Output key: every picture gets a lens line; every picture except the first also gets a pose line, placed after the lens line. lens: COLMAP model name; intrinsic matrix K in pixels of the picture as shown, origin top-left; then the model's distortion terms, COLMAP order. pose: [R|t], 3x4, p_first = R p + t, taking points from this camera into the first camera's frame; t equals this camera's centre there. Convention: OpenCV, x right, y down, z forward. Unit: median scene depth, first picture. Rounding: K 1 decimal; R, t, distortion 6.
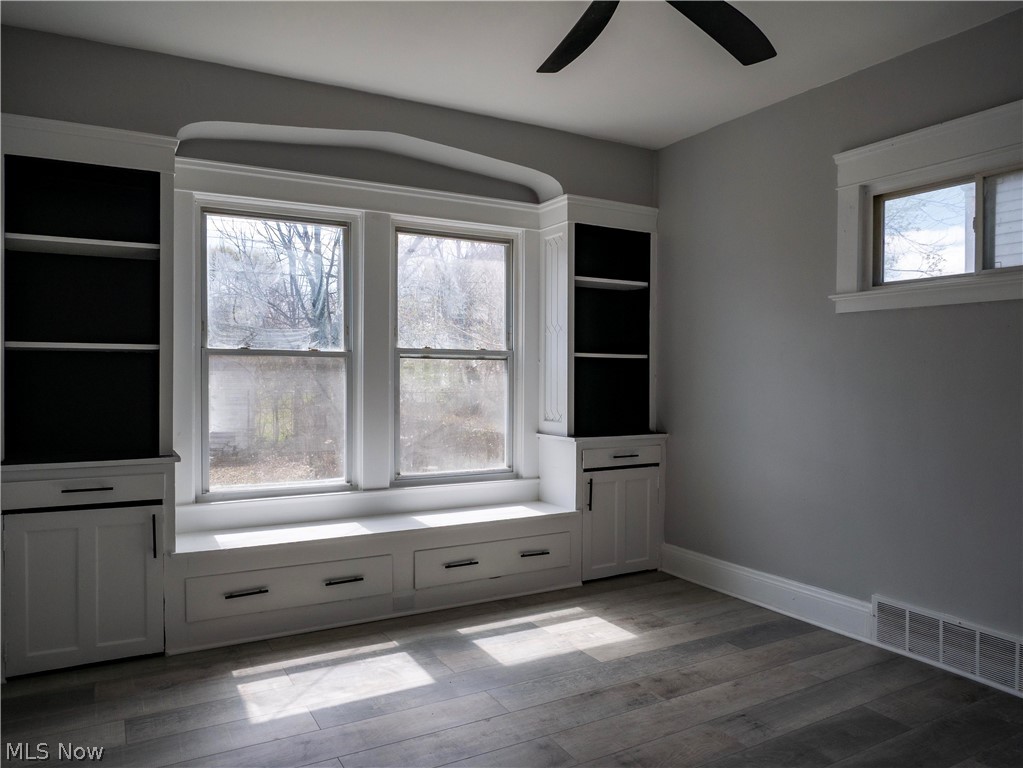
lens RADIAL K [[730.1, 0, 511.5], [0, 730.1, 384.0], [0, 0, 1]] dist [-0.047178, 0.021750]
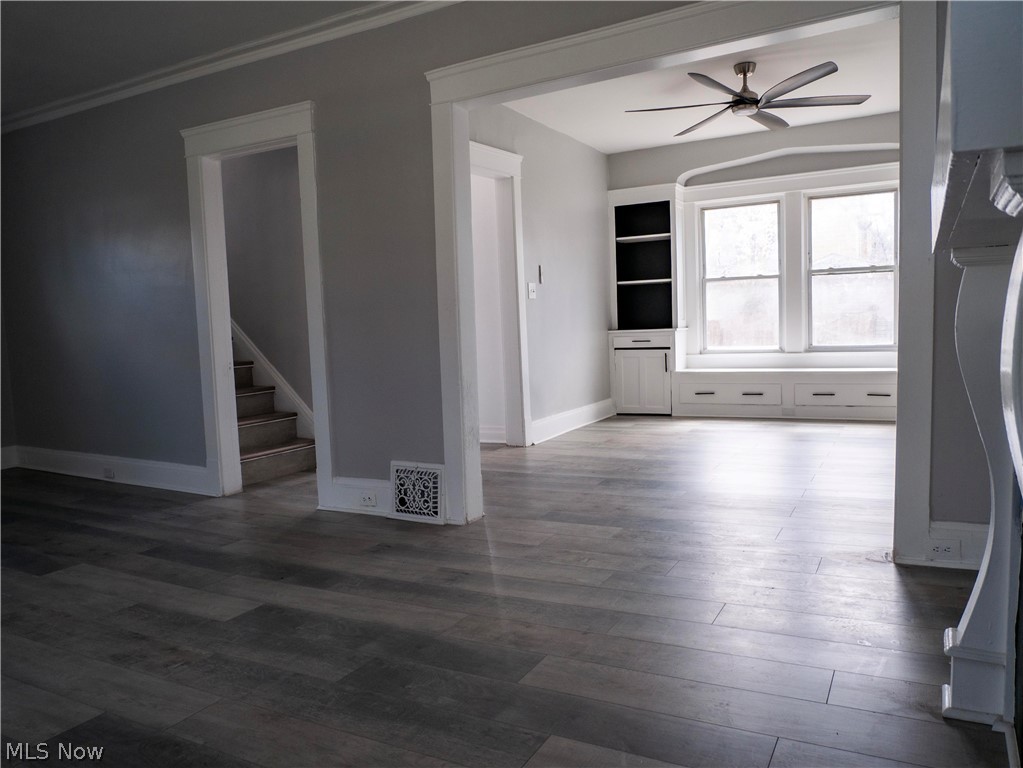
lens RADIAL K [[749.9, 0, 511.5], [0, 749.9, 384.0], [0, 0, 1]] dist [-0.052633, 0.026227]
pose [[0.527626, 0.044635, -0.848303, 0.980587], [0.032237, 0.996847, 0.072502, 0.069430], [0.848865, -0.065601, 0.524523, -0.519983]]
